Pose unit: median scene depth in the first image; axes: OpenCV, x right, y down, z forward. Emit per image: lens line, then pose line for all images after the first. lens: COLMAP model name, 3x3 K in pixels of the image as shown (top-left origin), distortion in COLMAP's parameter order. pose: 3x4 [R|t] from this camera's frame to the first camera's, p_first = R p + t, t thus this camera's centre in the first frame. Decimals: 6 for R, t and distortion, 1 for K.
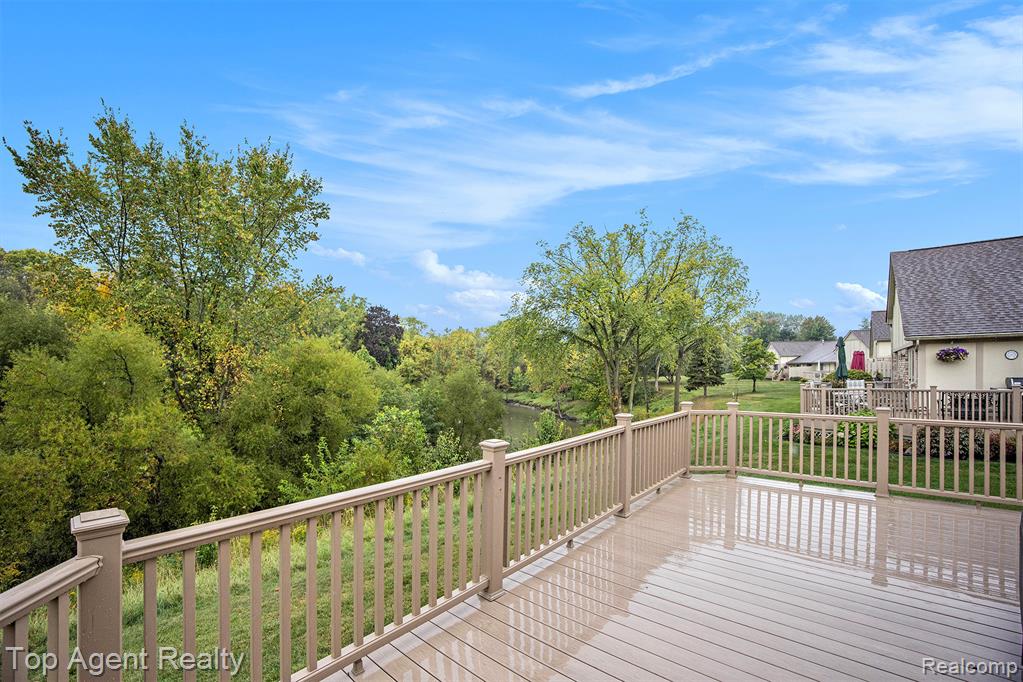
lens RADIAL K [[425.4, 0, 511.7], [0, 425.4, 362.0], [0, 0, 1]] dist [-0.012252, -0.000062]
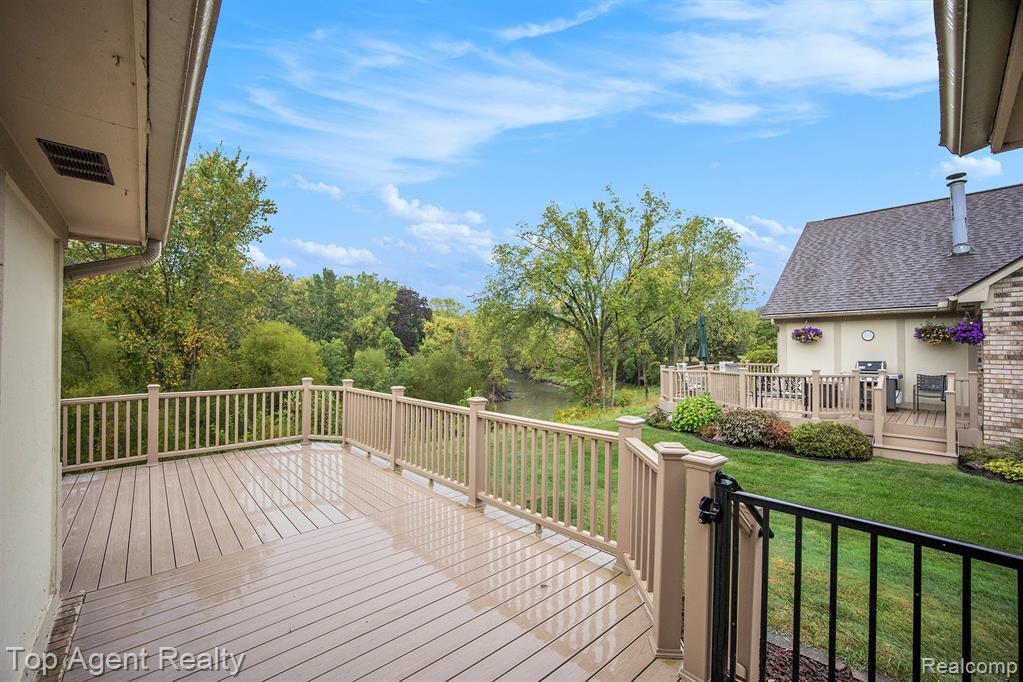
lens RADIAL K [[426.6, 0, 511.5], [0, 426.6, 341.0], [0, 0, 1]] dist [-0.000893, -0.000055]
pose [[0.988700, -0.002435, -0.149889, 0.218065], [0.002204, 0.999996, -0.001704, -0.001818], [0.149893, 0.001355, 0.988701, -0.003675]]
